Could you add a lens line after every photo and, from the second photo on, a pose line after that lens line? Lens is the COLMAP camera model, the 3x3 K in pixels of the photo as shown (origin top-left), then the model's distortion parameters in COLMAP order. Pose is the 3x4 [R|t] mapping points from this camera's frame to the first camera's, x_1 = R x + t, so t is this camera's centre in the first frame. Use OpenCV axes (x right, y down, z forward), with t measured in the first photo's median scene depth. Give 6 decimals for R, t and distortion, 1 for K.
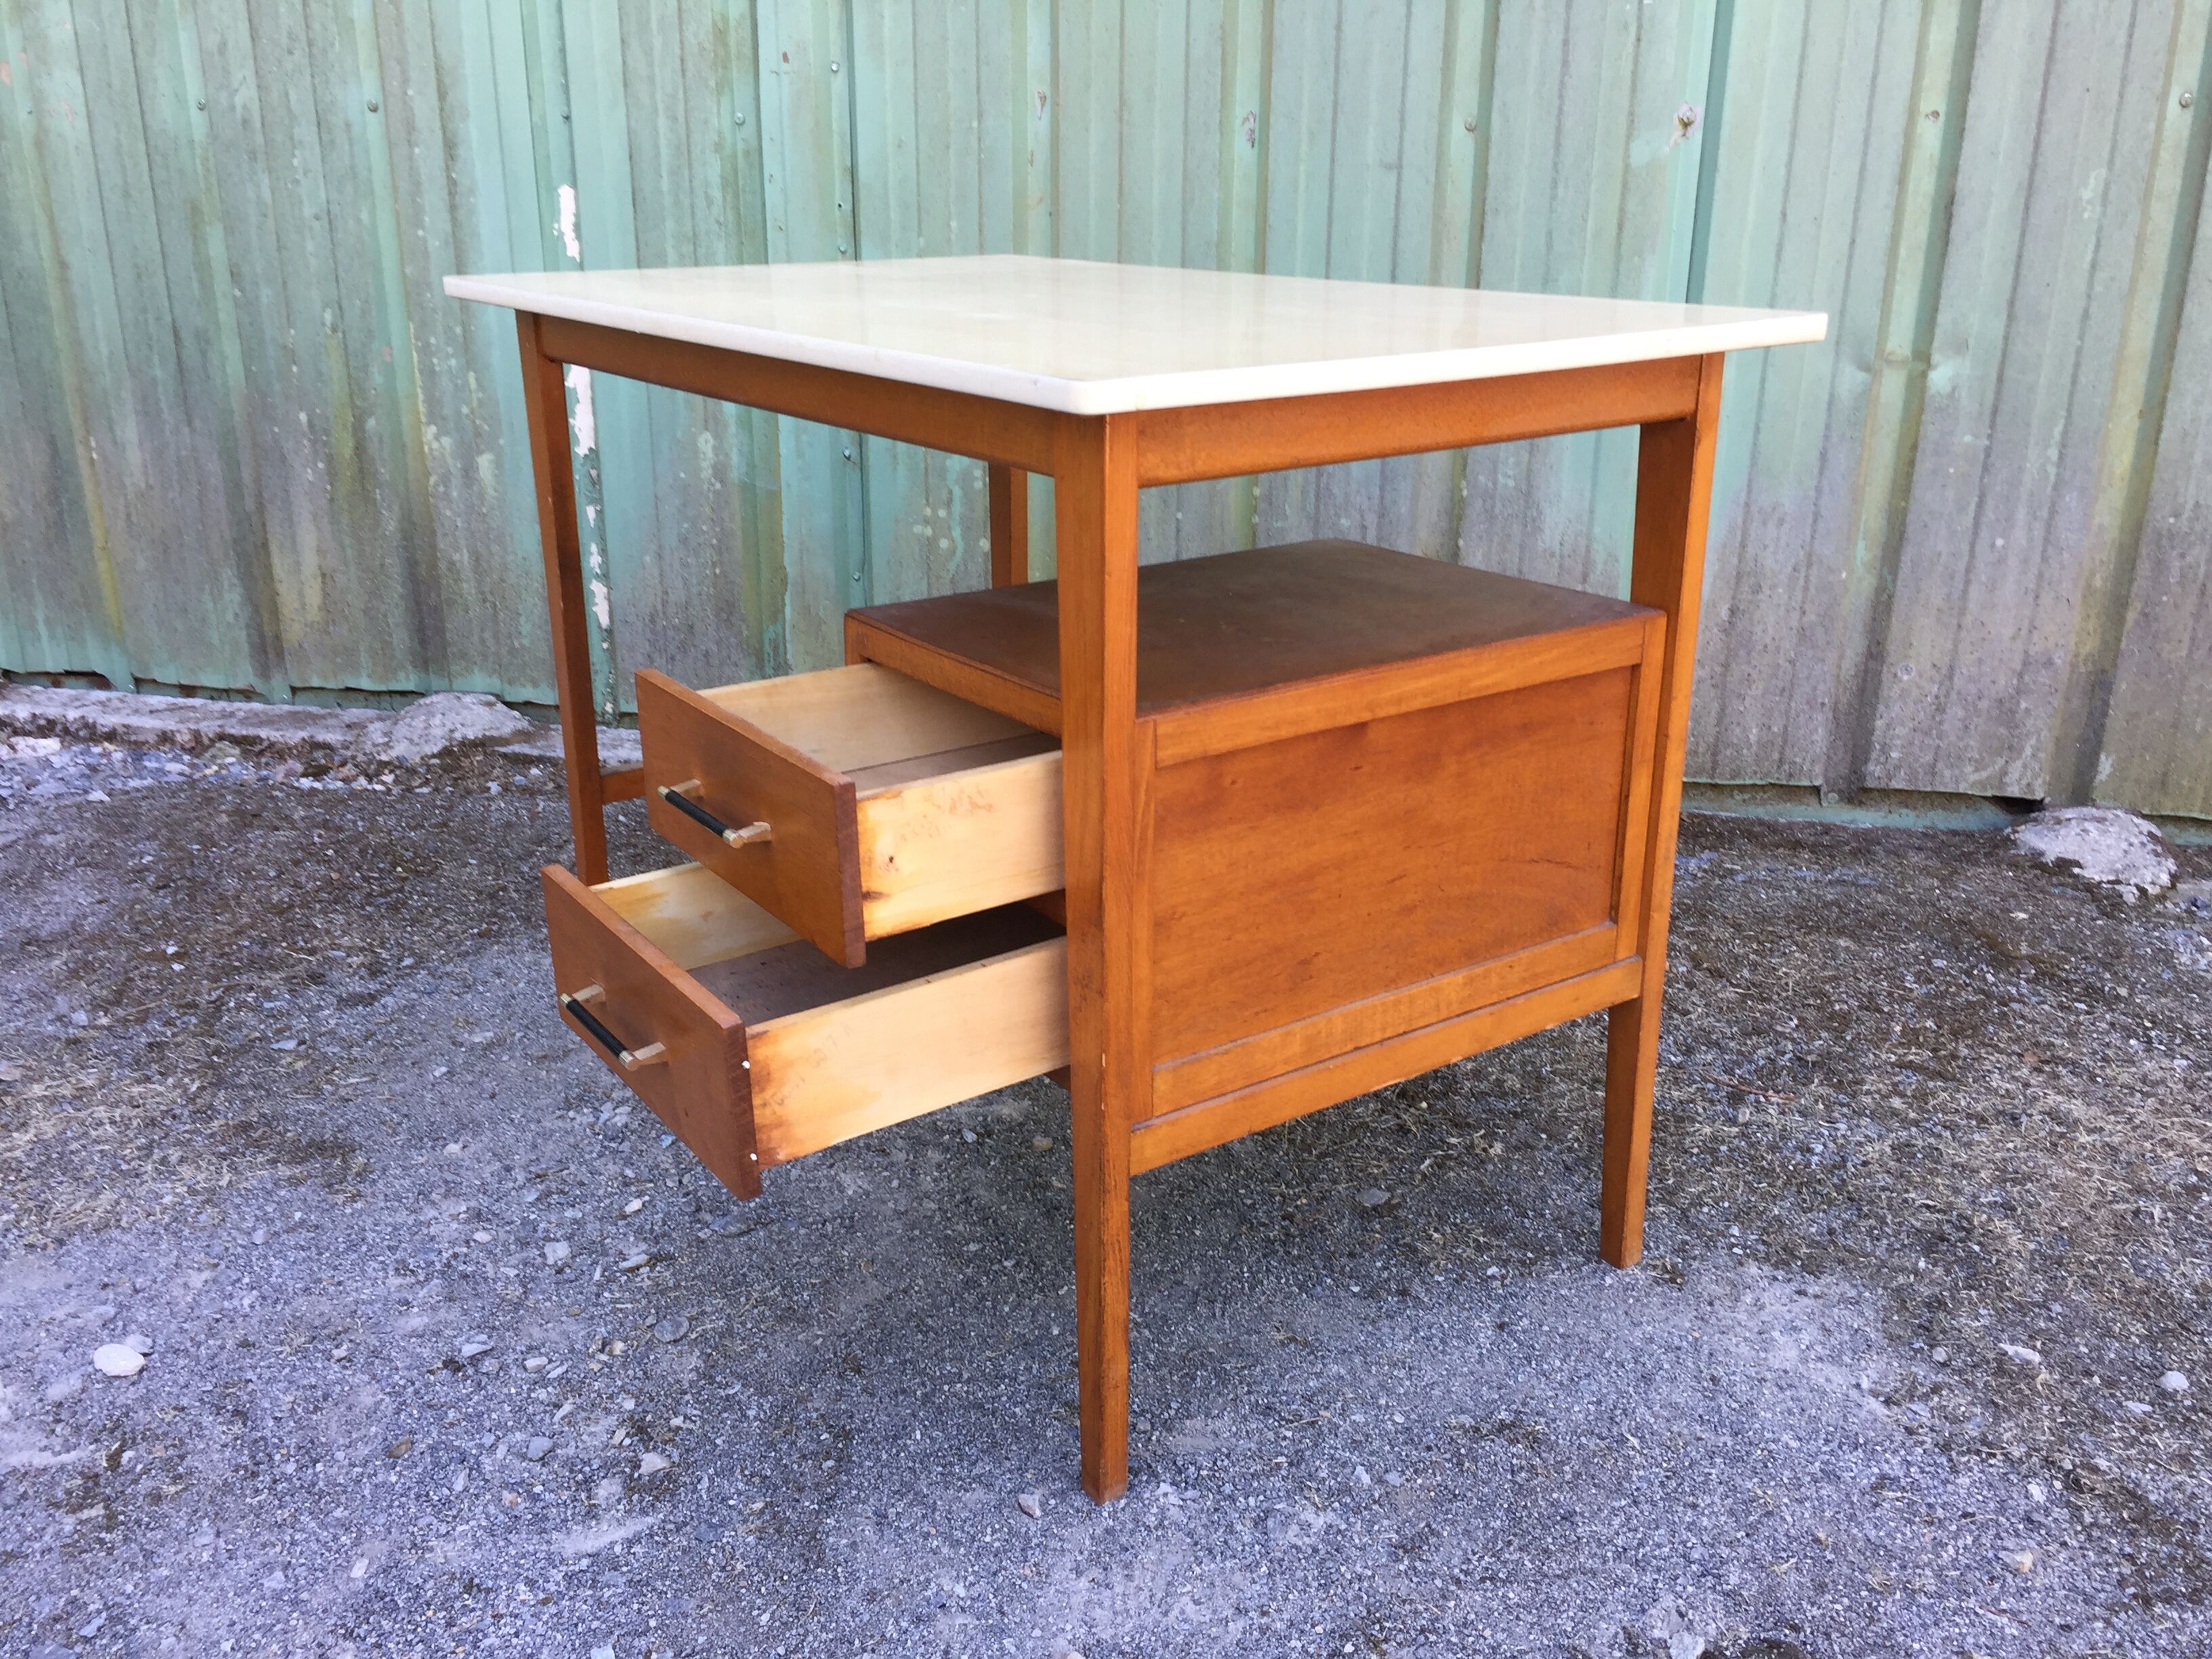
lens RADIAL K [[1893.6, 0, 1110.9], [0, 1893.6, 809.0], [0, 0, 1]] dist [0.093973, -0.129444]
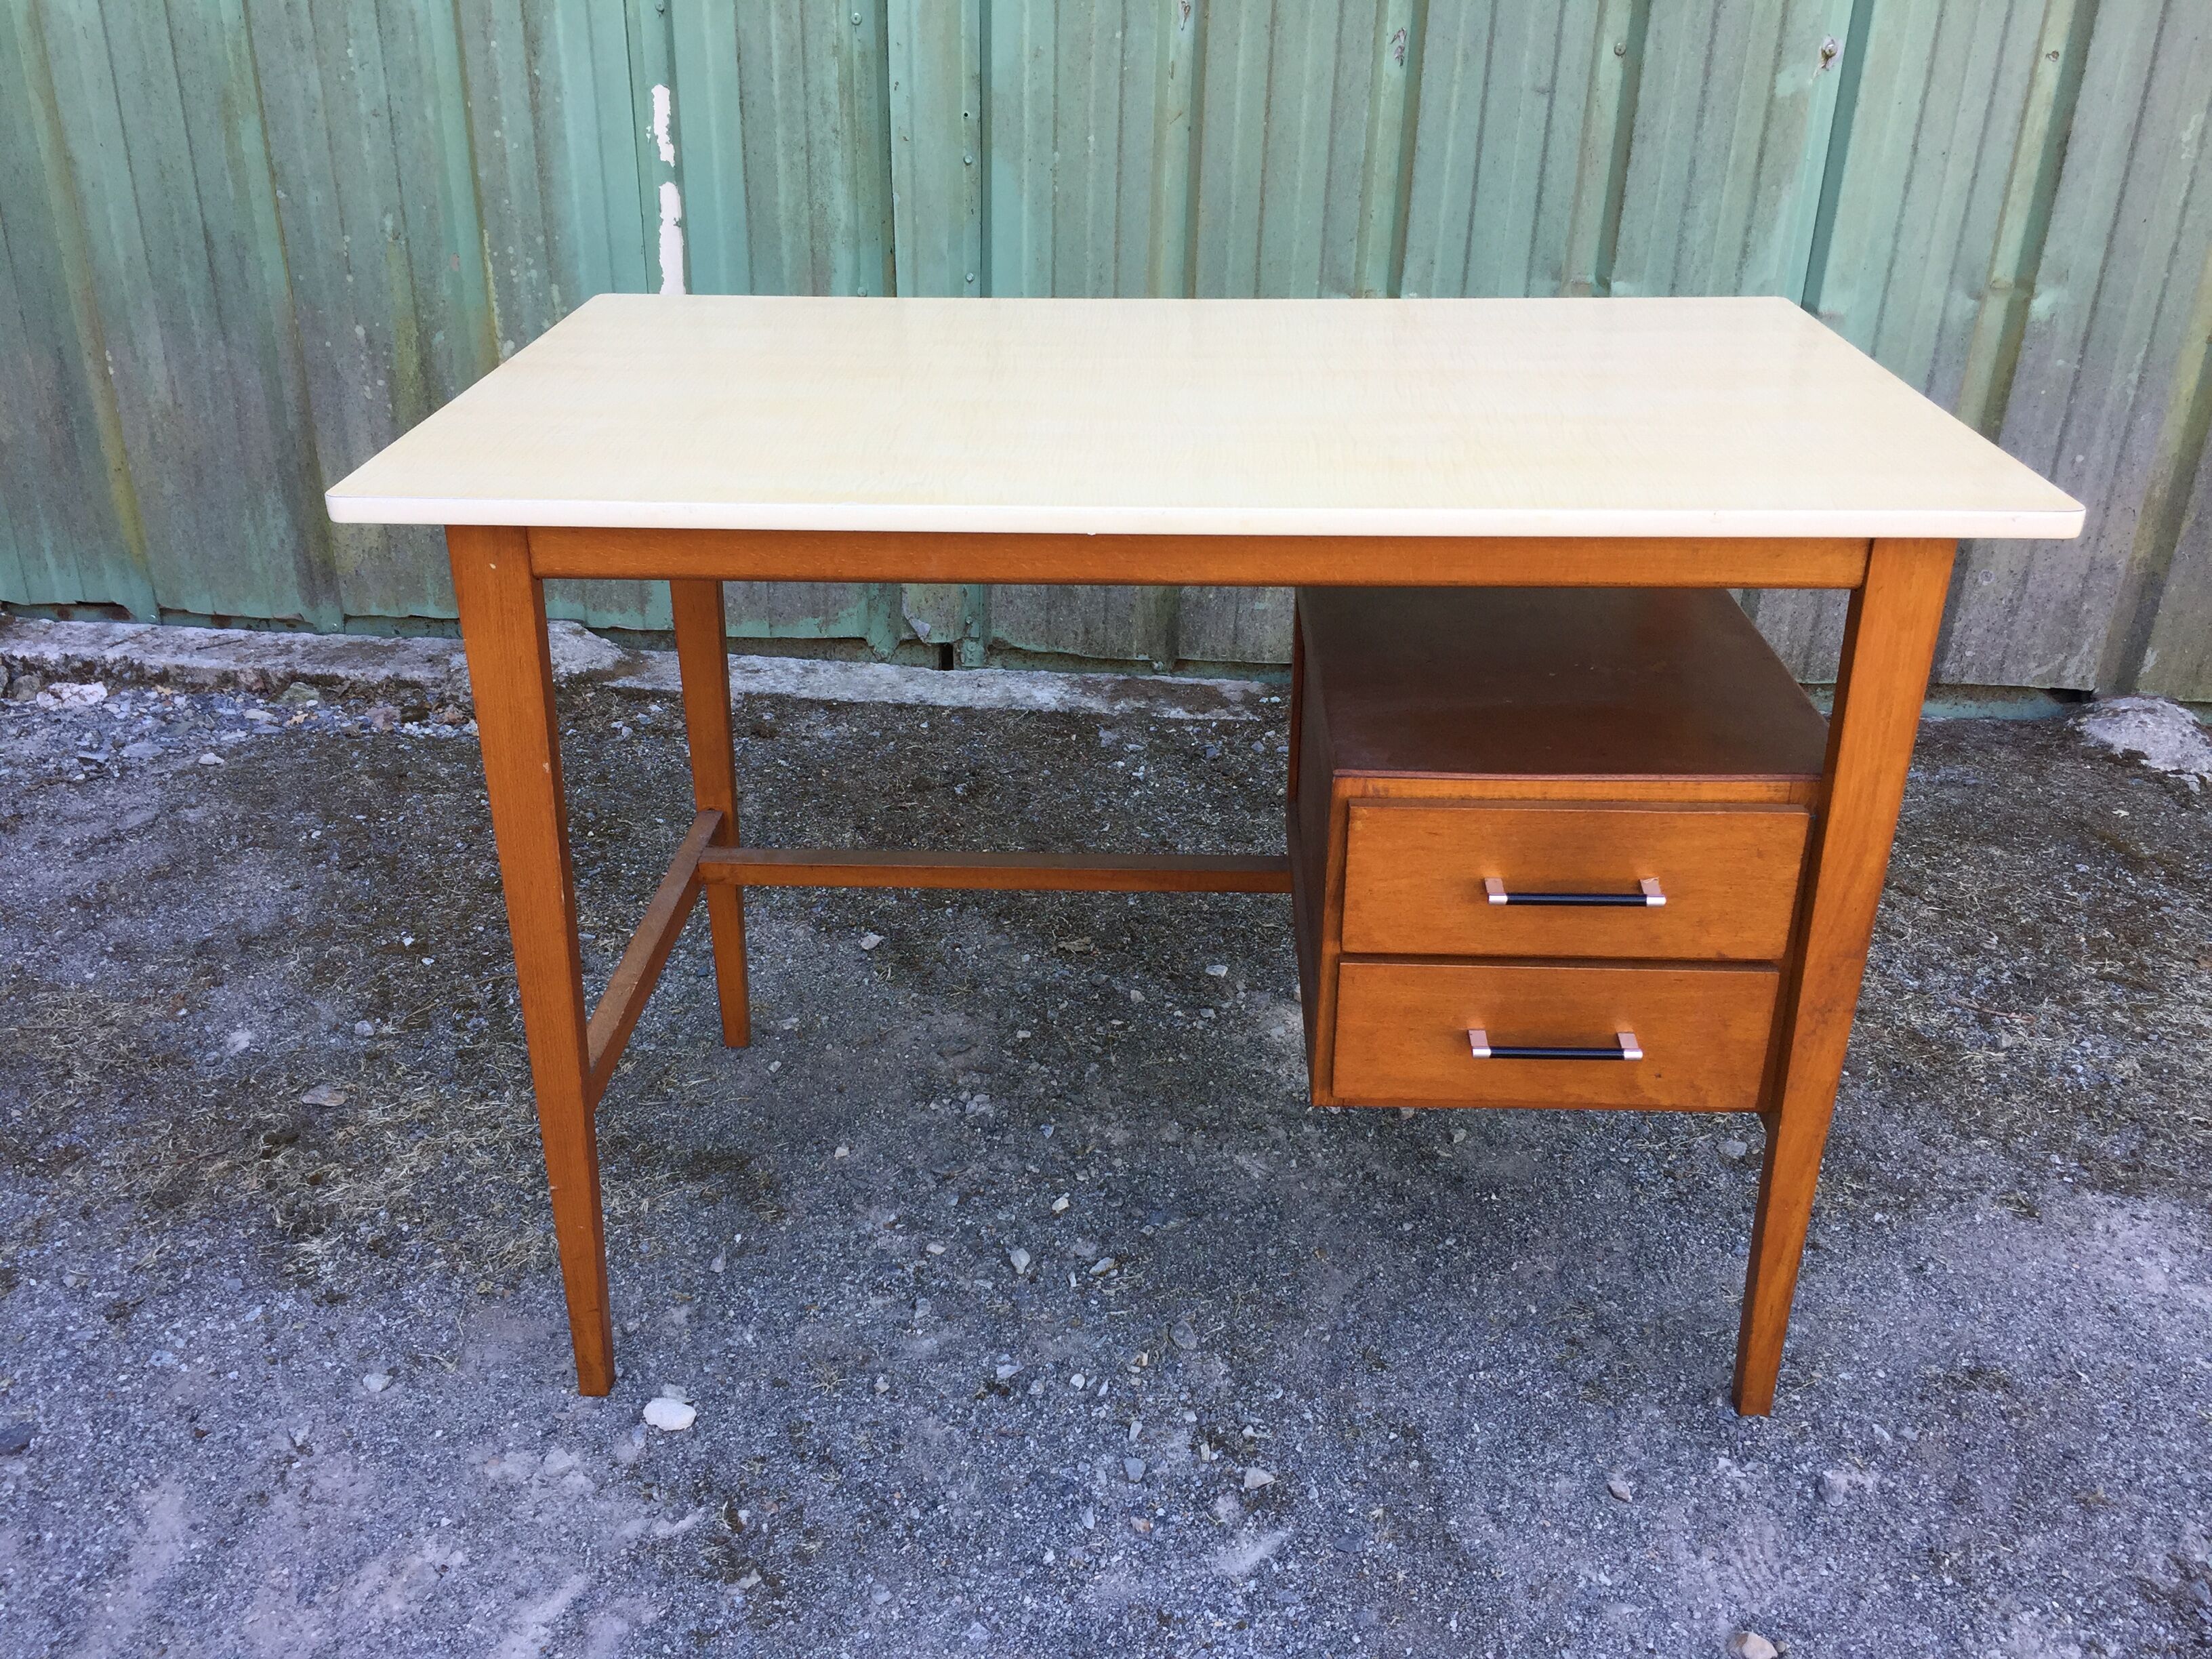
lens RADIAL K [[1893.1, 0, 1119.6], [0, 1893.1, 819.2], [0, 0, 1]] dist [0.088326, -0.112889]
pose [[0.986873, -0.047028, 0.154501, -0.268857], [0.027936, 0.991952, 0.123495, -0.093677], [-0.159065, -0.117558, 0.980244, 0.000786]]
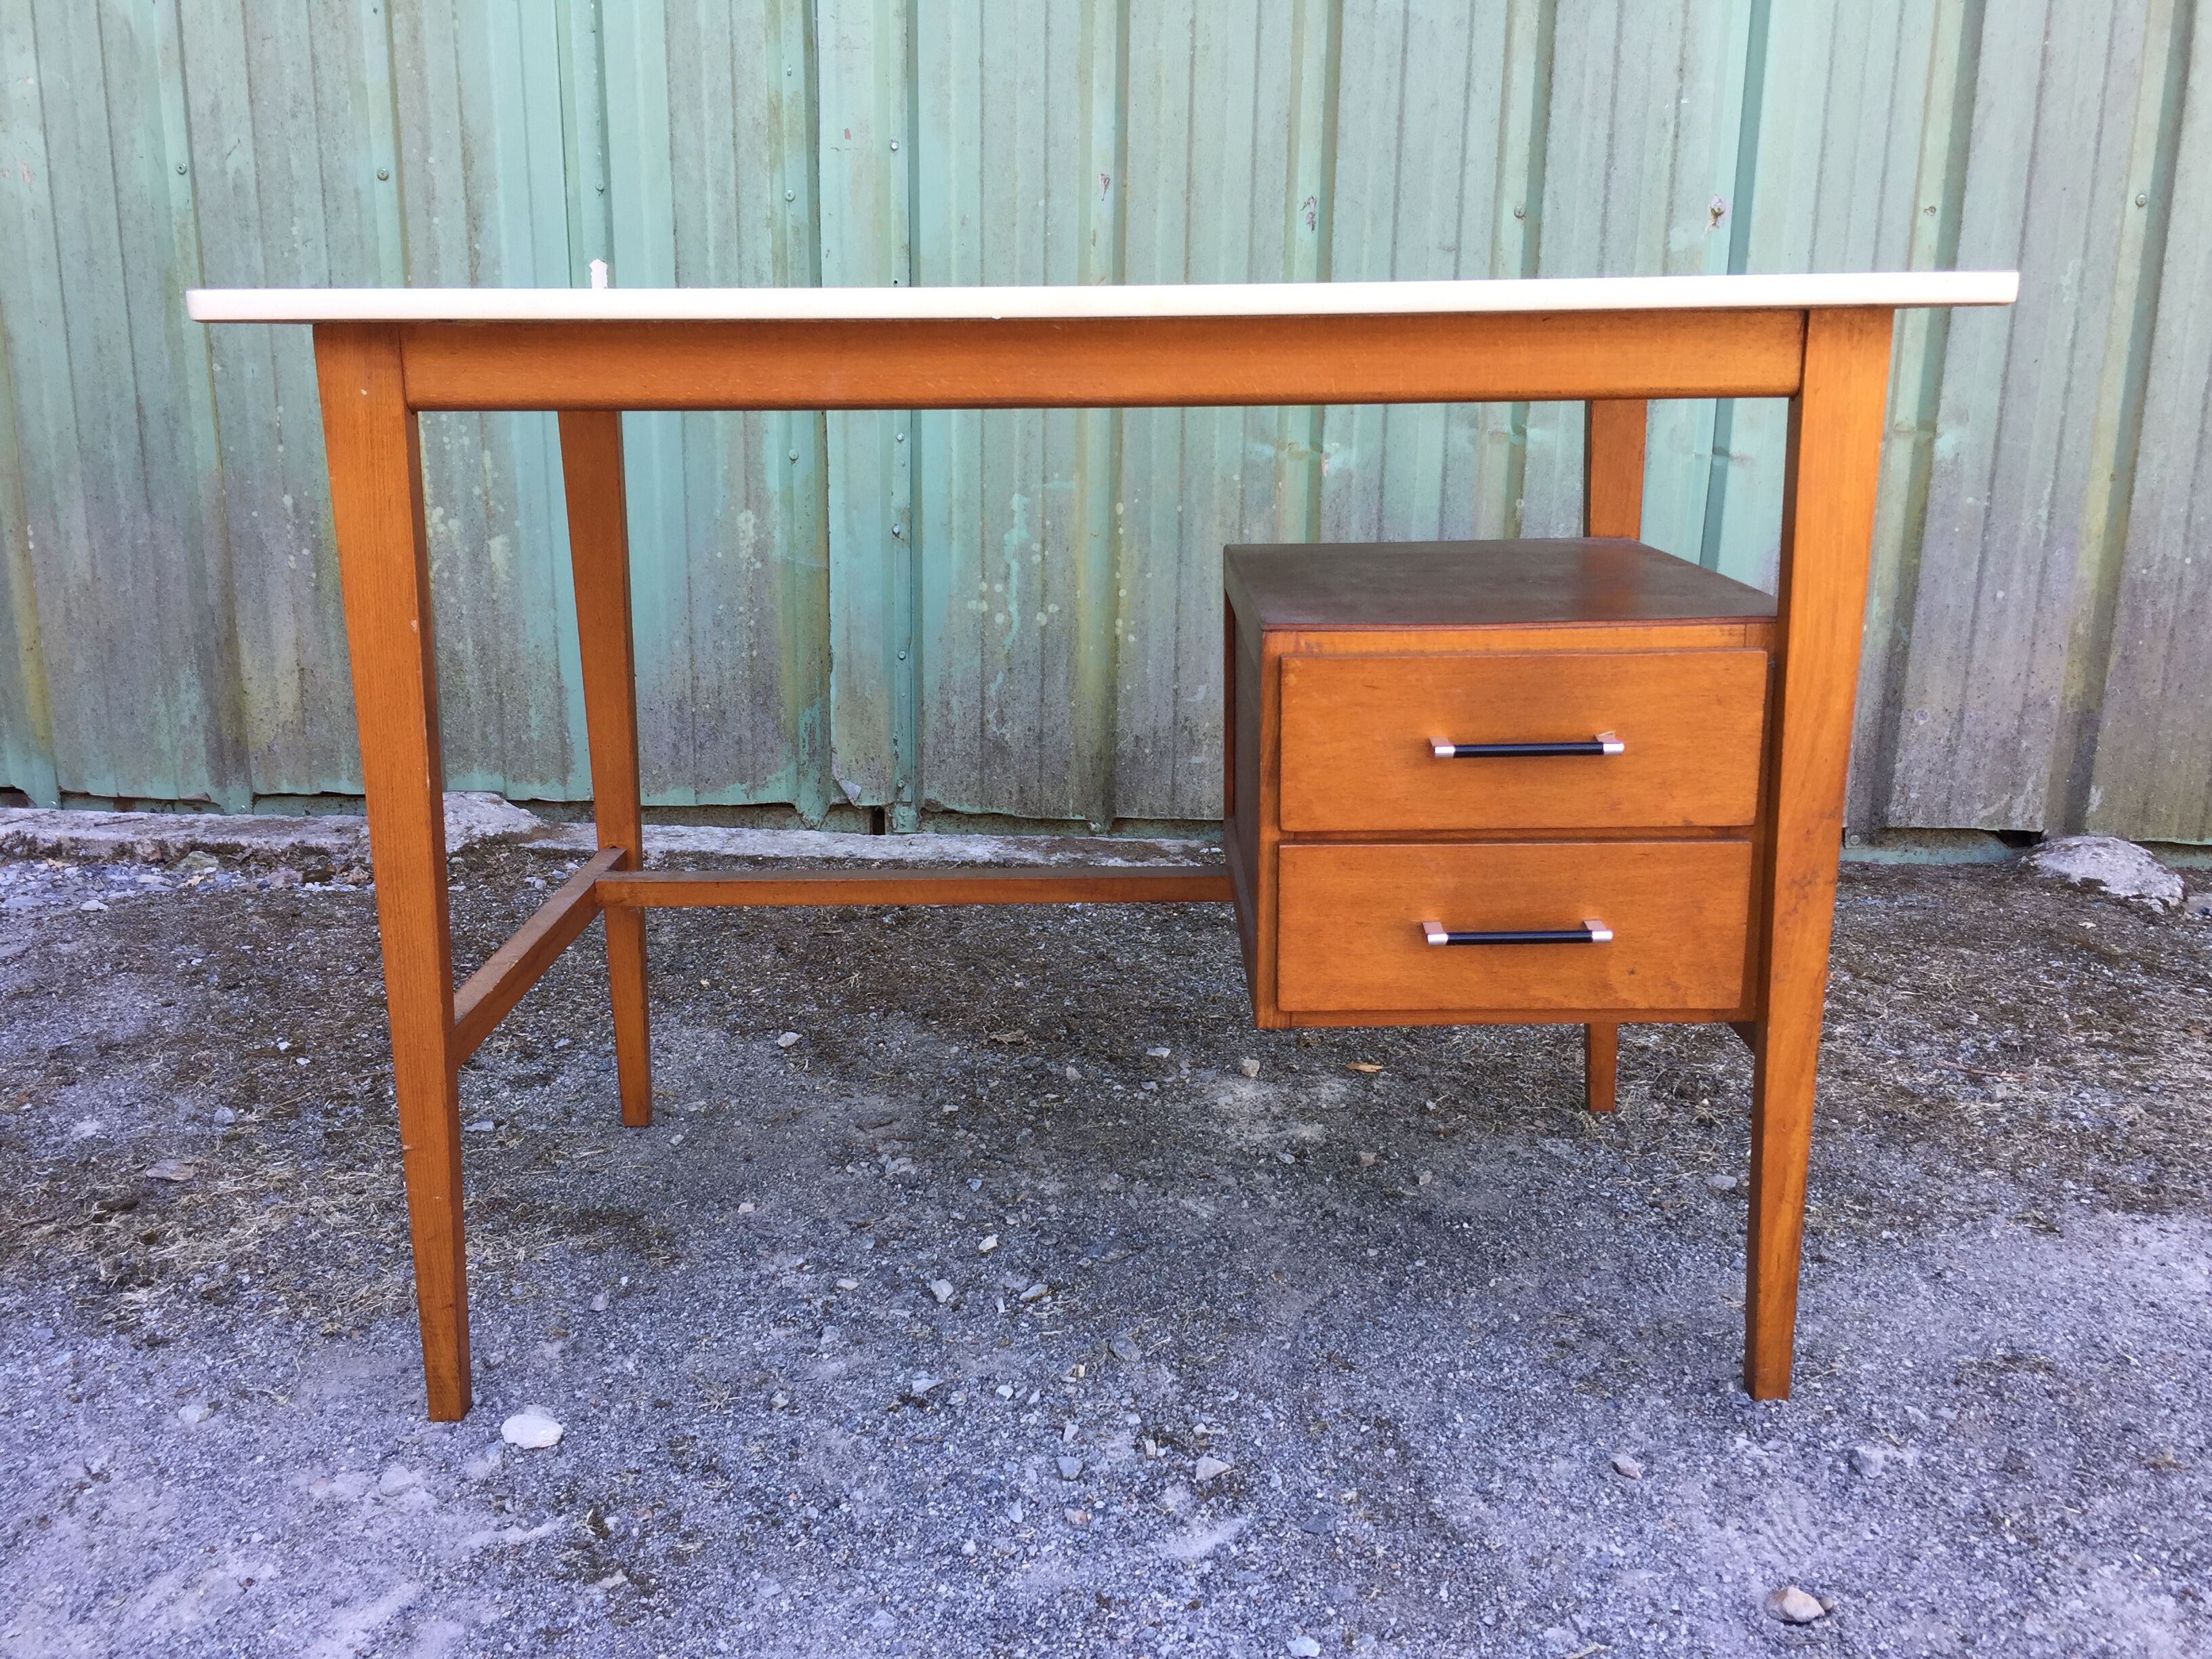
lens RADIAL K [[1889.0, 0, 1117.7], [0, 1889.0, 815.3], [0, 0, 1]] dist [0.090591, -0.116283]
pose [[0.981791, -0.032173, 0.187221, -0.259230], [0.048731, 0.995229, -0.084522, 0.058437], [-0.183609, 0.092106, 0.978675, 0.039452]]
